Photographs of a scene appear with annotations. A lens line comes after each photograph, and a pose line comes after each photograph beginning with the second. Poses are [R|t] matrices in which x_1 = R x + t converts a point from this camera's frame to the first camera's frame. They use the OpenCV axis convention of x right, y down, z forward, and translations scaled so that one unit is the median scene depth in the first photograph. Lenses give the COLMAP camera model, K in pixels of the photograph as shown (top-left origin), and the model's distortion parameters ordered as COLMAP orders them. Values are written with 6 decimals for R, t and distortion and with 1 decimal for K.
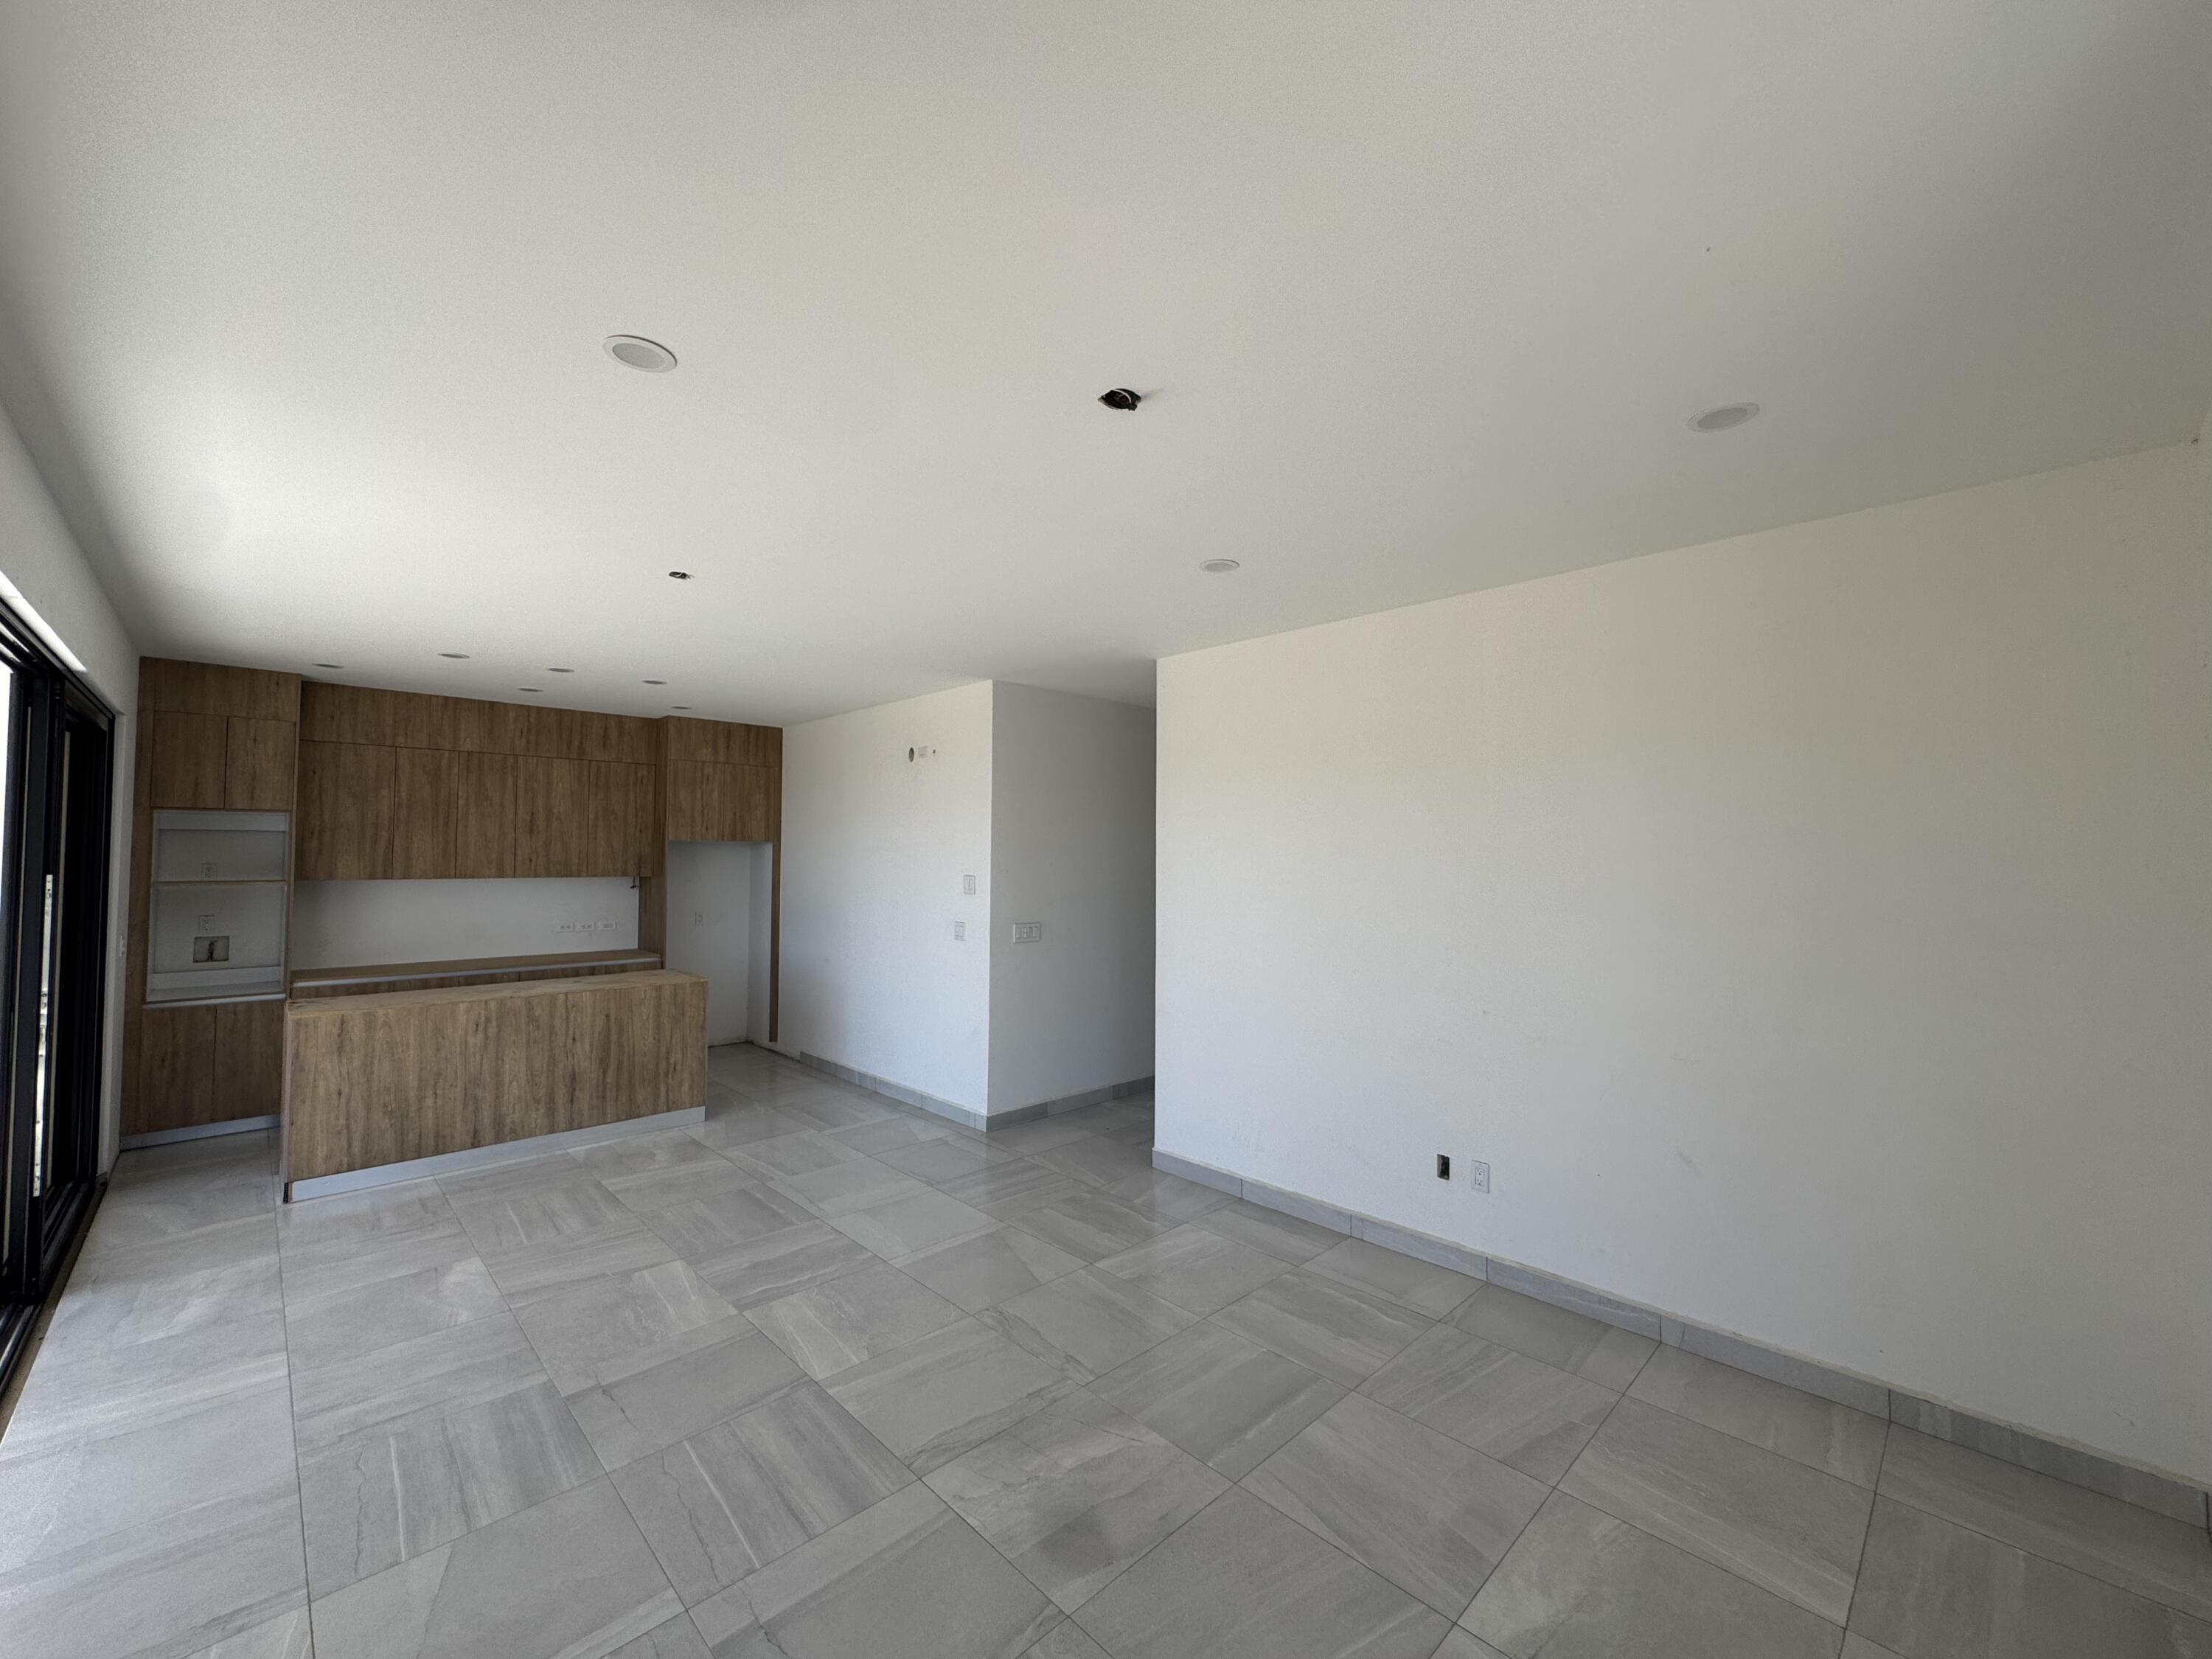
lens RADIAL K [[885.7, 0, 1106.5], [0, 885.7, 825.9], [0, 0, 1]] dist [-0.003408, -0.000115]
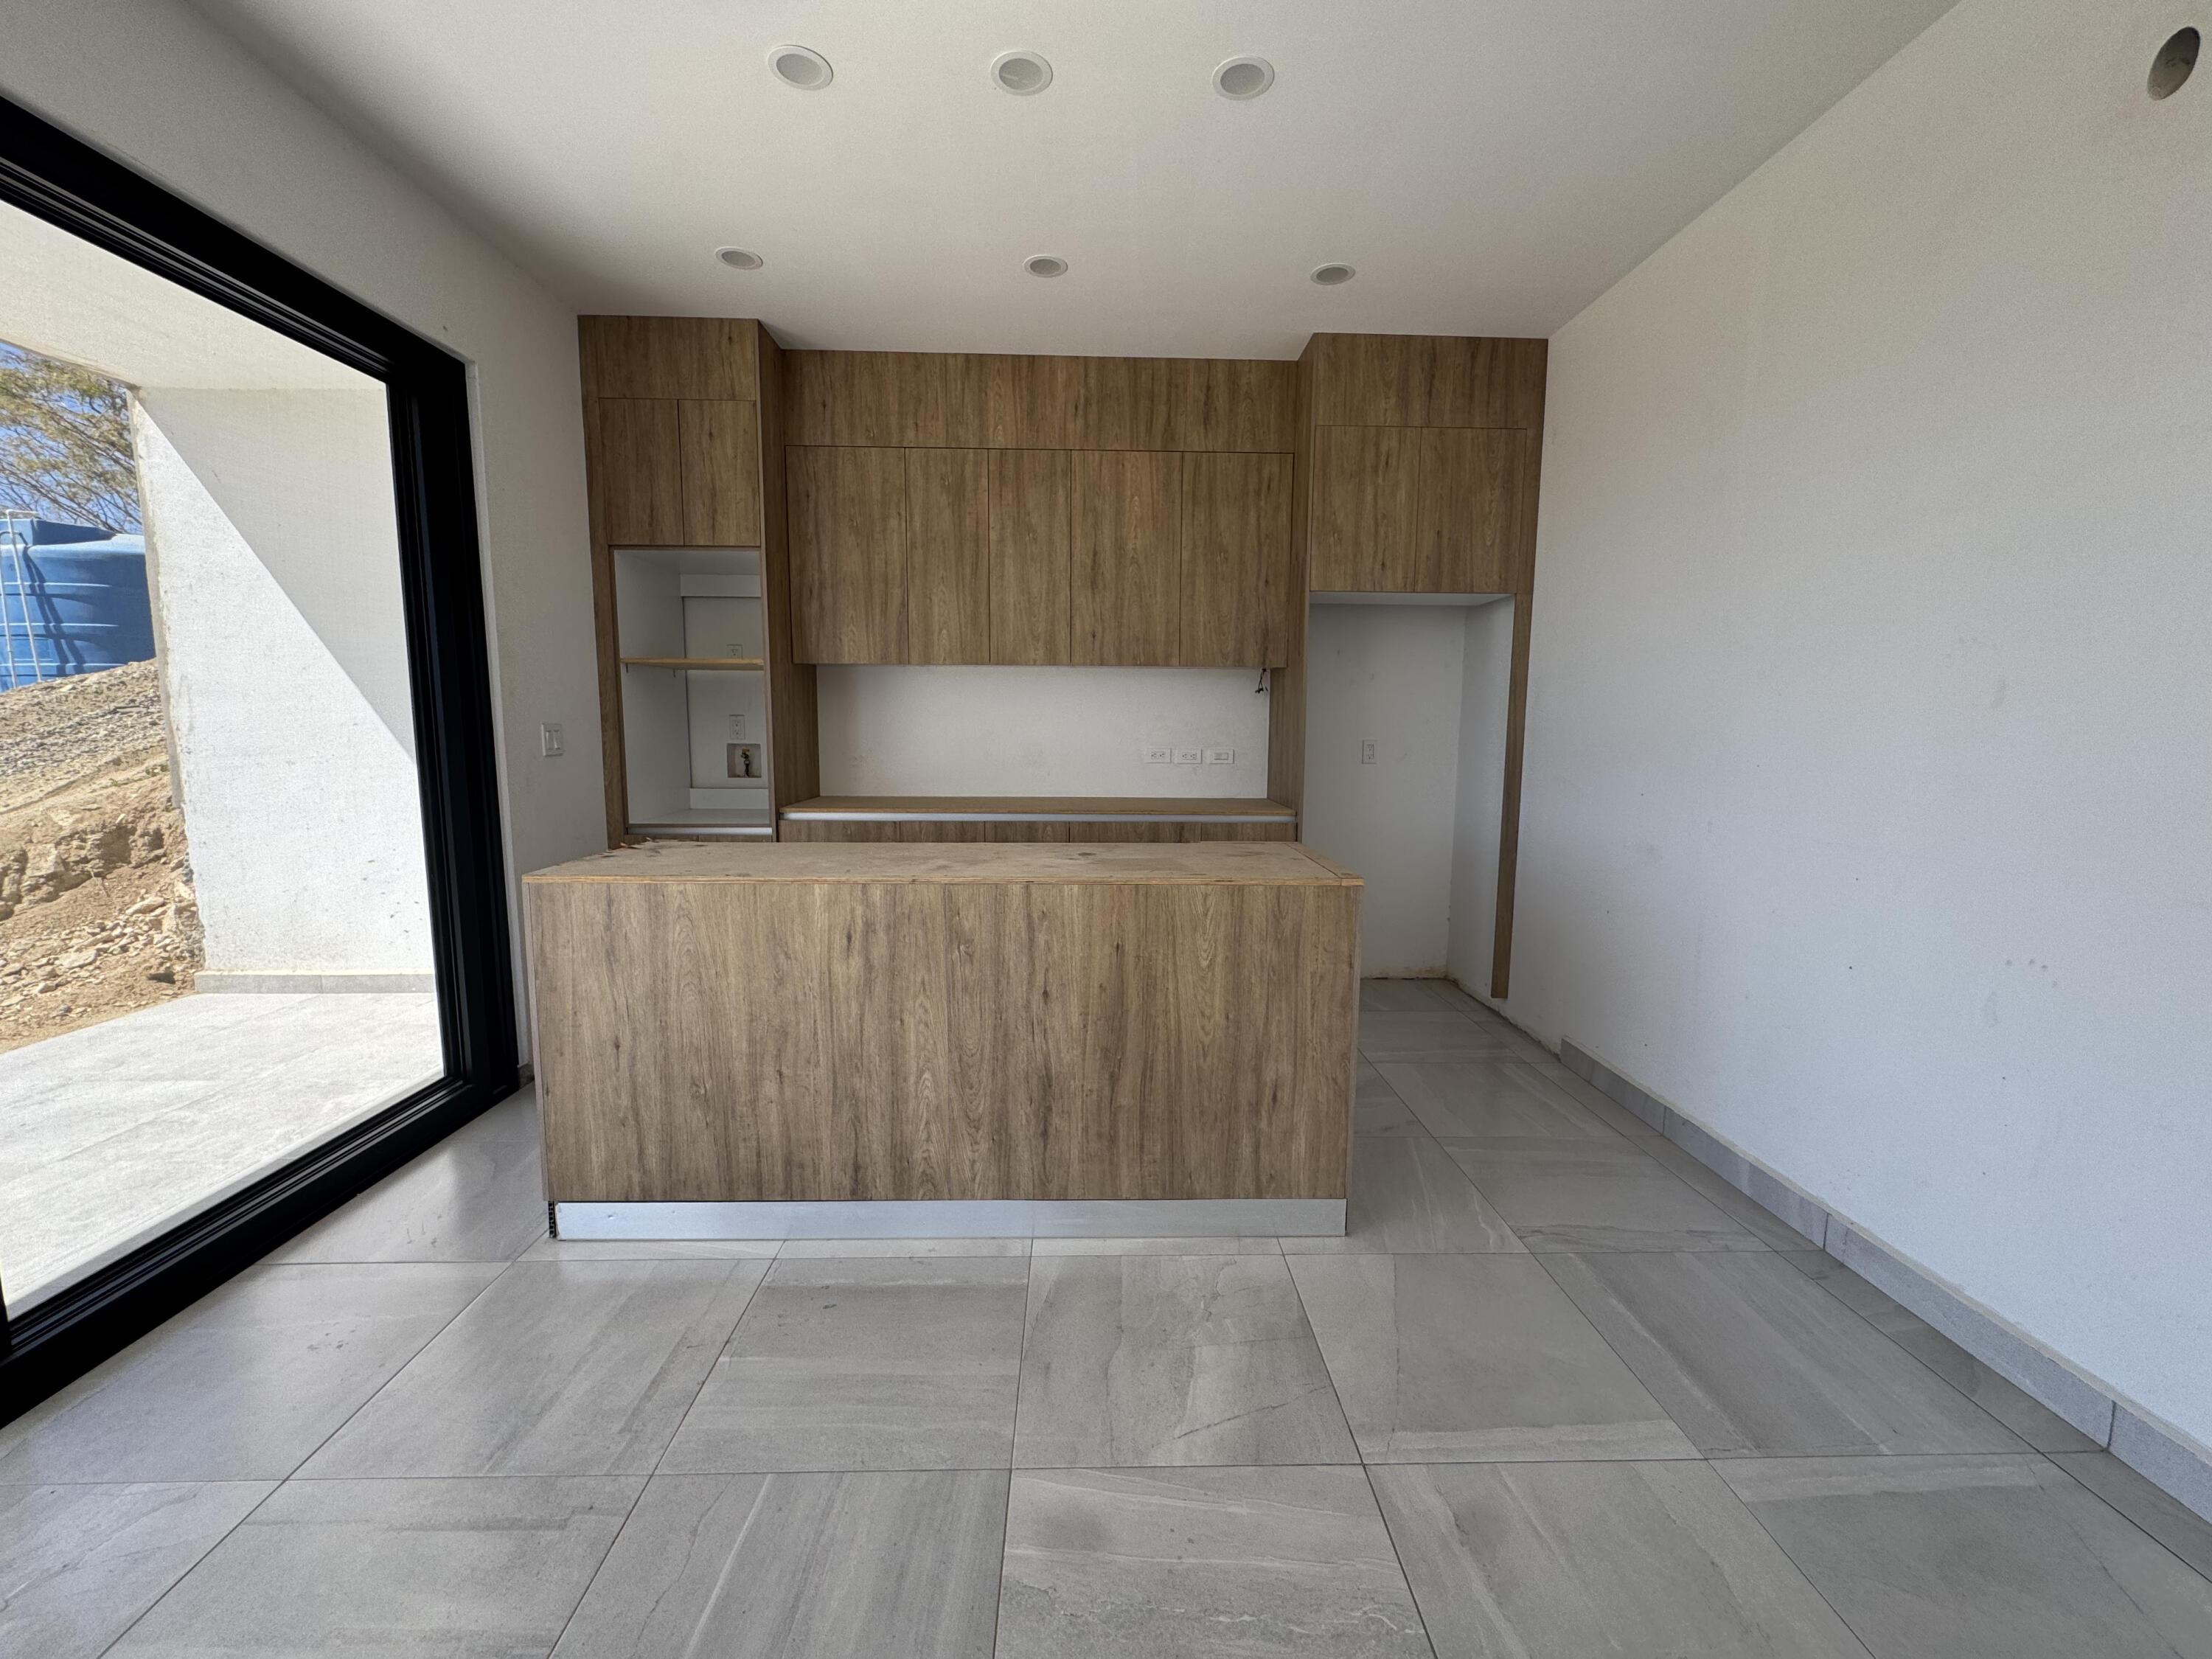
lens RADIAL K [[885.7, 0, 1105.0], [0, 885.7, 826.7], [0, 0, 1]] dist [-0.003408, -0.000115]
pose [[0.734292, 0.080594, -0.674033, -0.319078], [0.019823, 0.989958, 0.139964, 0.109658], [0.678545, -0.116136, 0.725320, 0.751258]]
